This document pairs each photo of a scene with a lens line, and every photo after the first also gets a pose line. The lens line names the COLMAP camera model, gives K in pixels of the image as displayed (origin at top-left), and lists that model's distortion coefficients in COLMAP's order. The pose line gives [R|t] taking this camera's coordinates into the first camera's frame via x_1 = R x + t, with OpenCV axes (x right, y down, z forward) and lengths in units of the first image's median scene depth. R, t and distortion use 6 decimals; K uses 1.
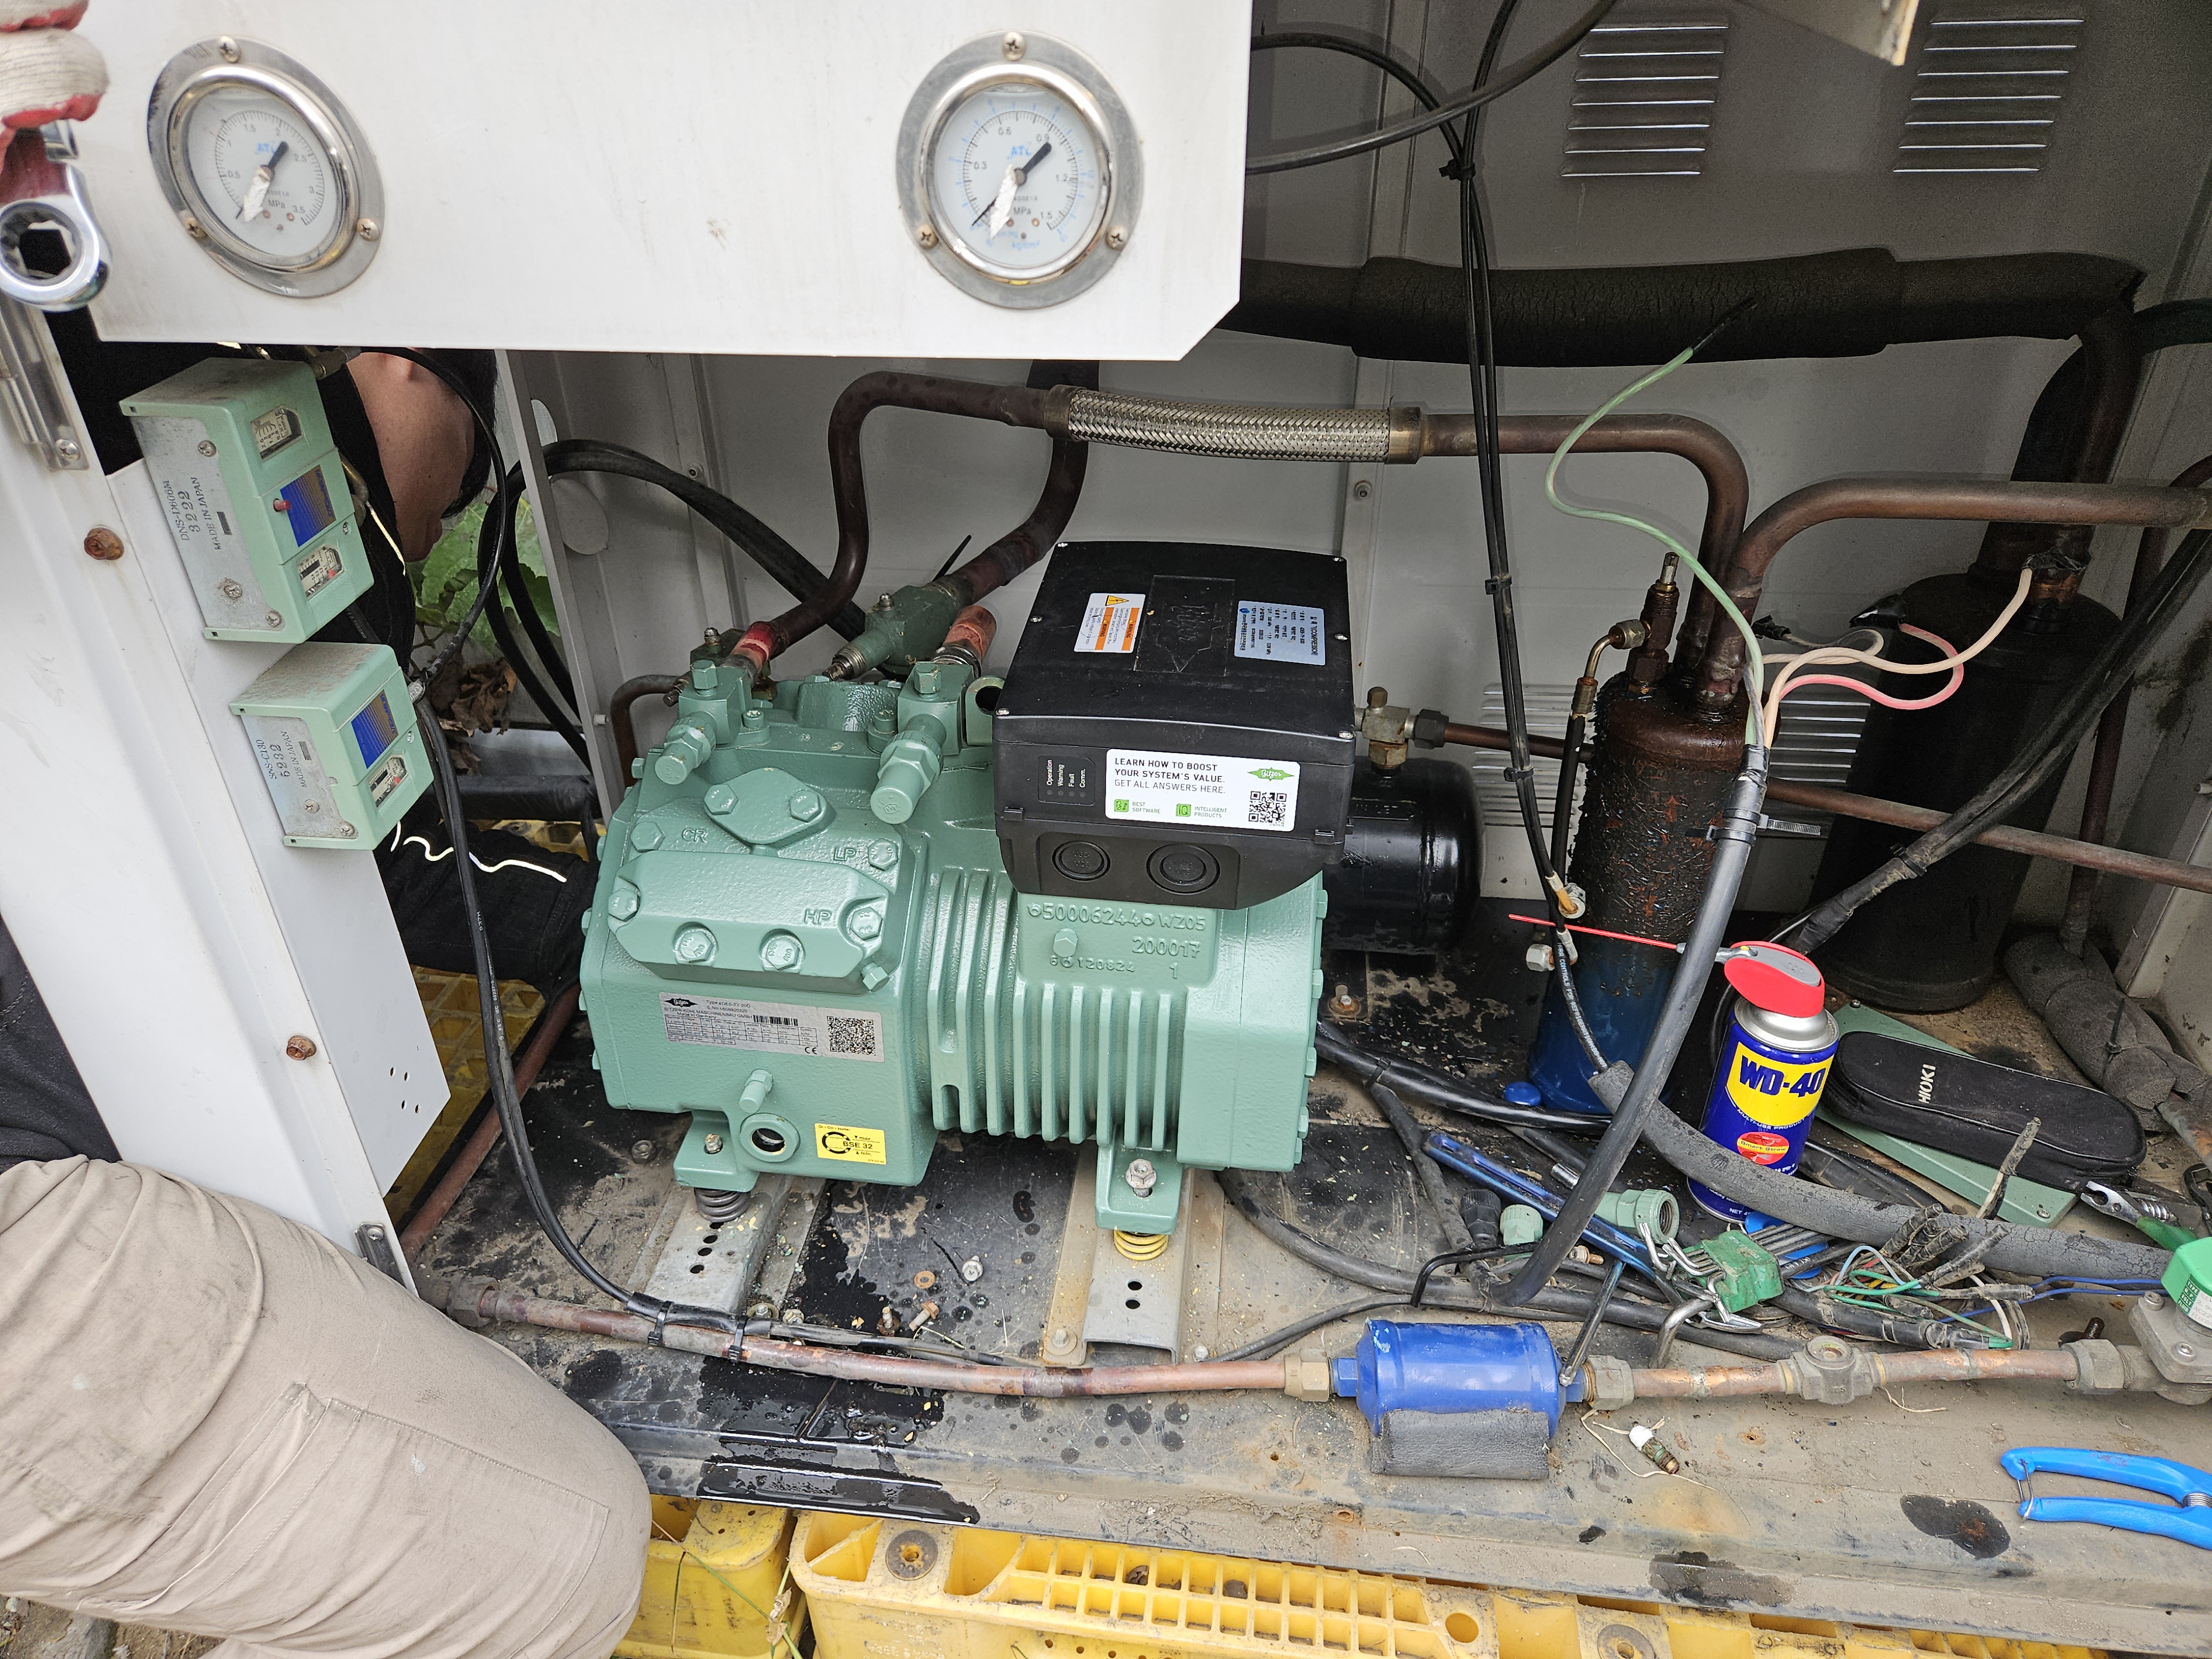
lens RADIAL K [[1422.1, 0, 1108.1], [0, 1422.1, 886.5], [0, 0, 1]] dist [0.039617, -0.036069]
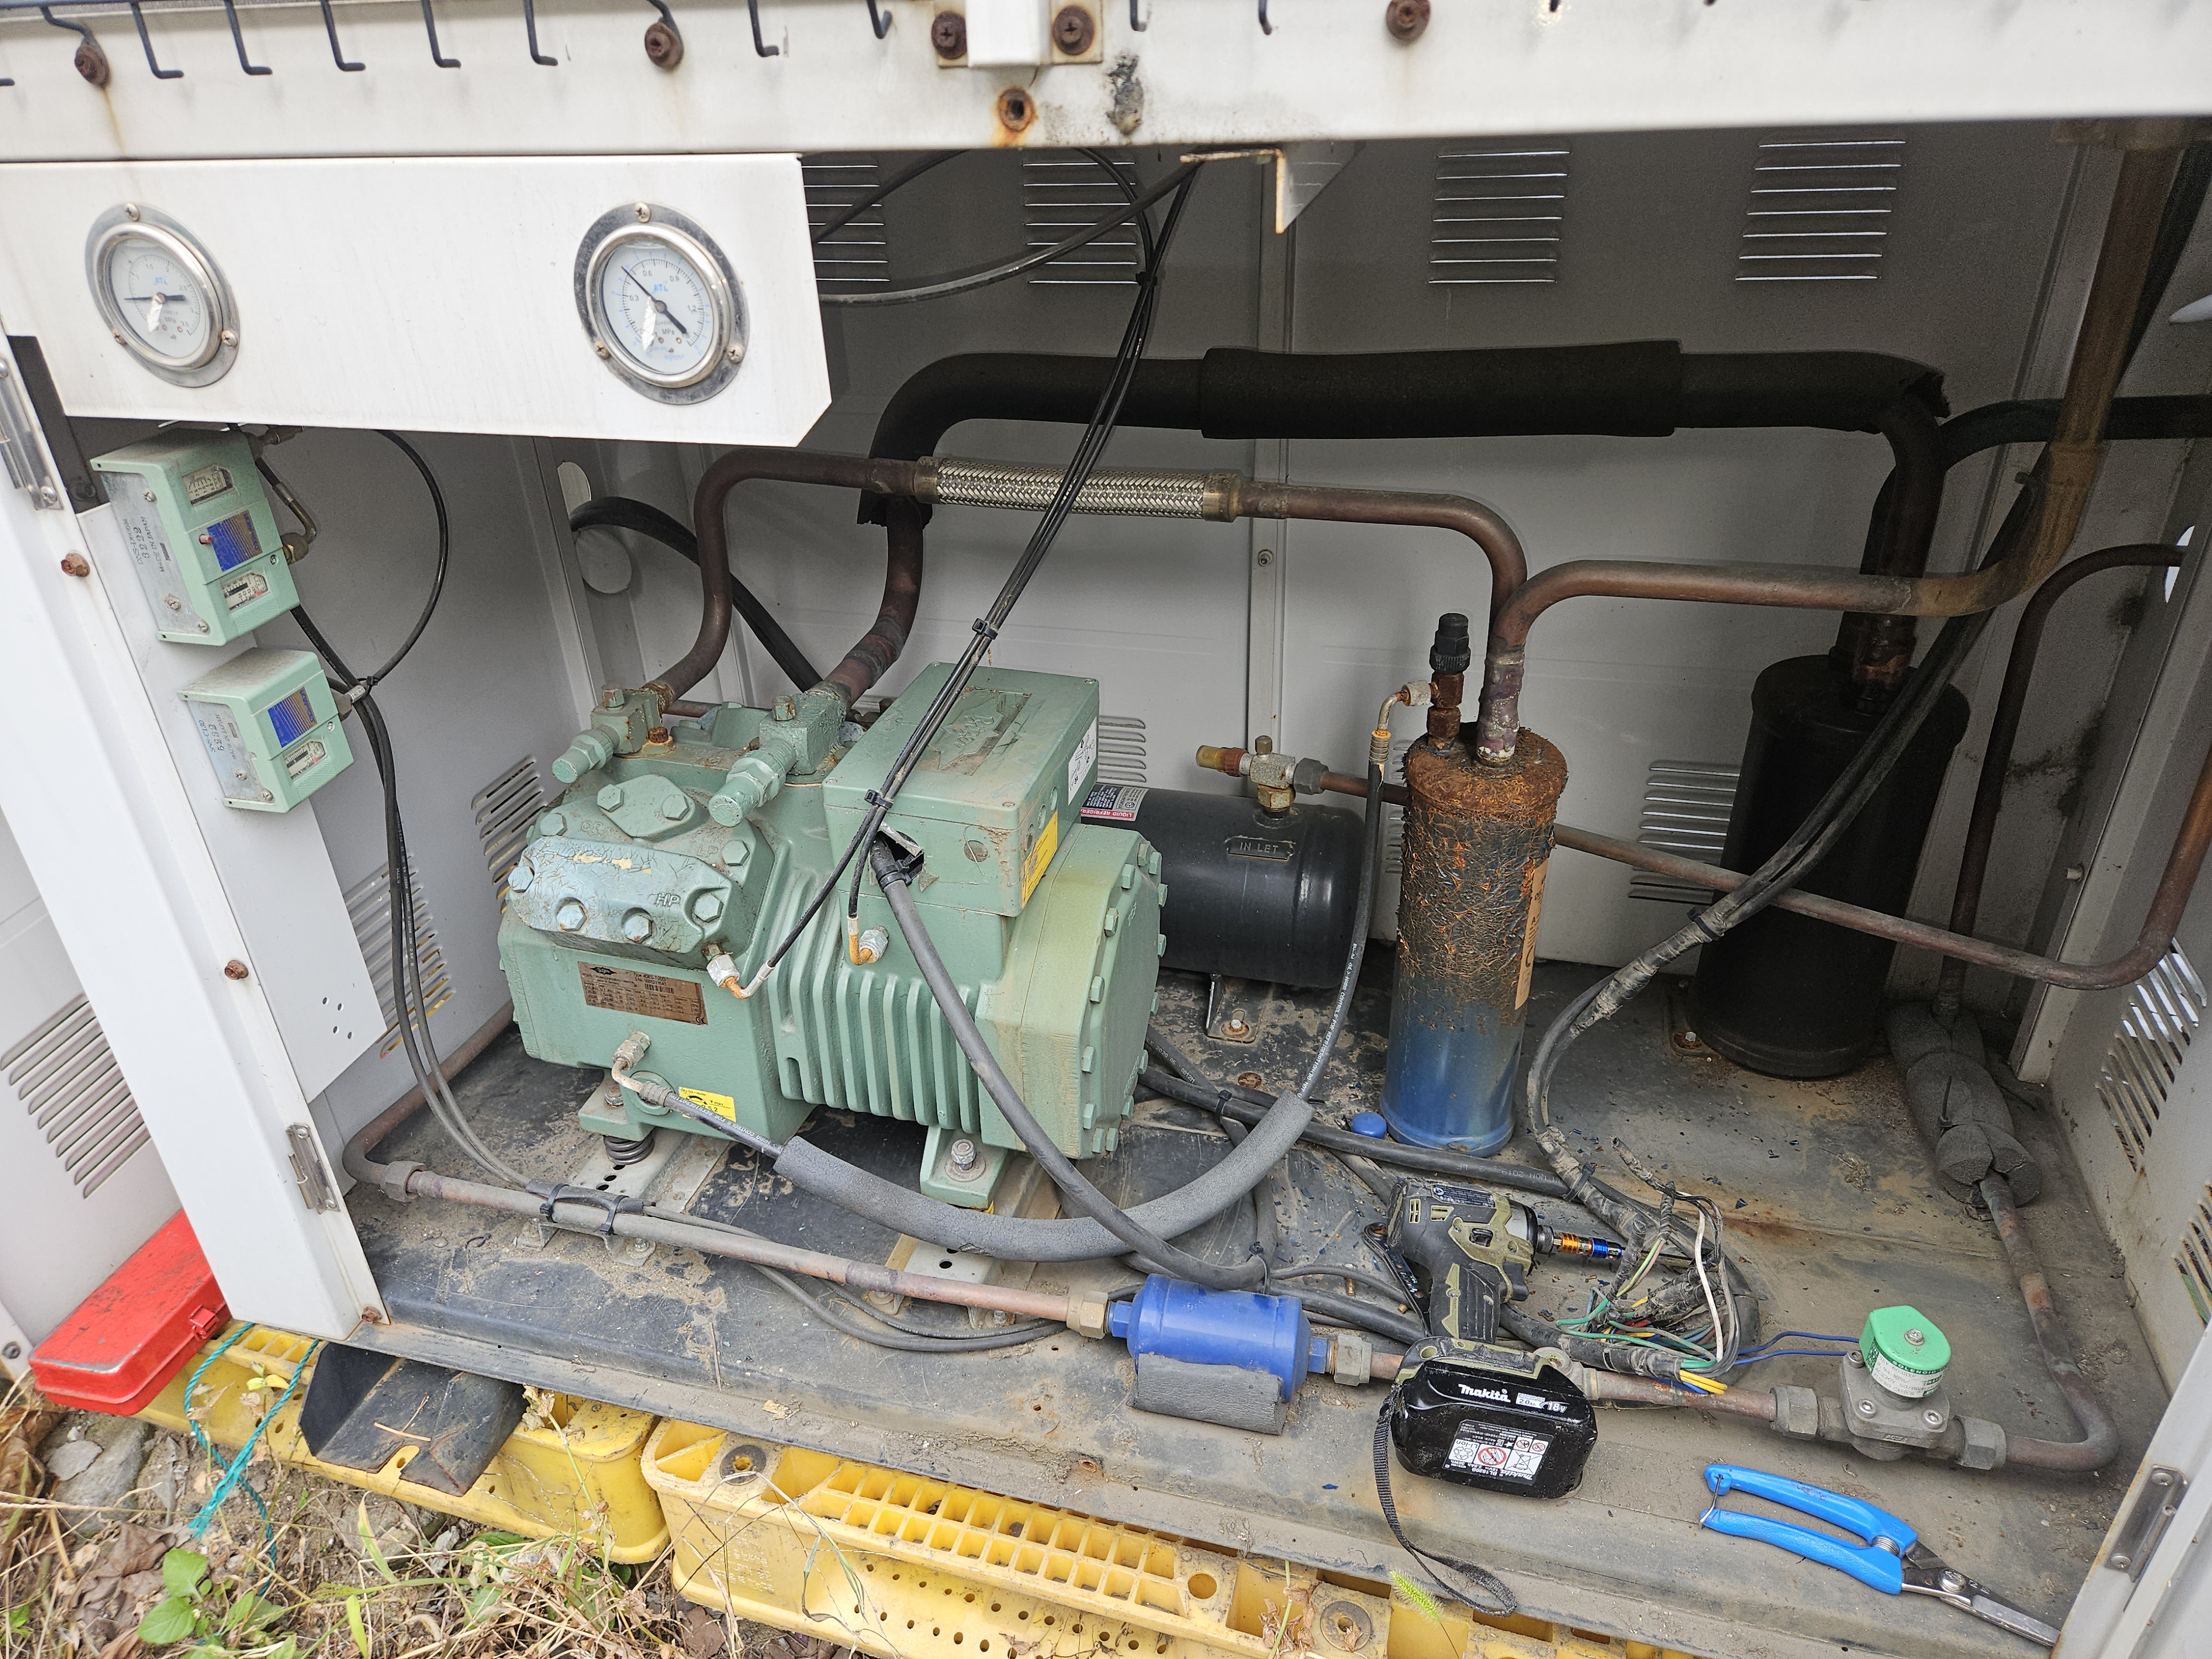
lens RADIAL K [[1422.1, 0, 1108.1], [0, 1422.1, 886.5], [0, 0, 1]] dist [0.039617, -0.036069]
pose [[0.988340, 0.062453, -0.138868, 0.324484], [-0.067718, 0.997141, -0.033513, 0.027564], [0.136378, 0.042526, 0.989744, -0.125161]]
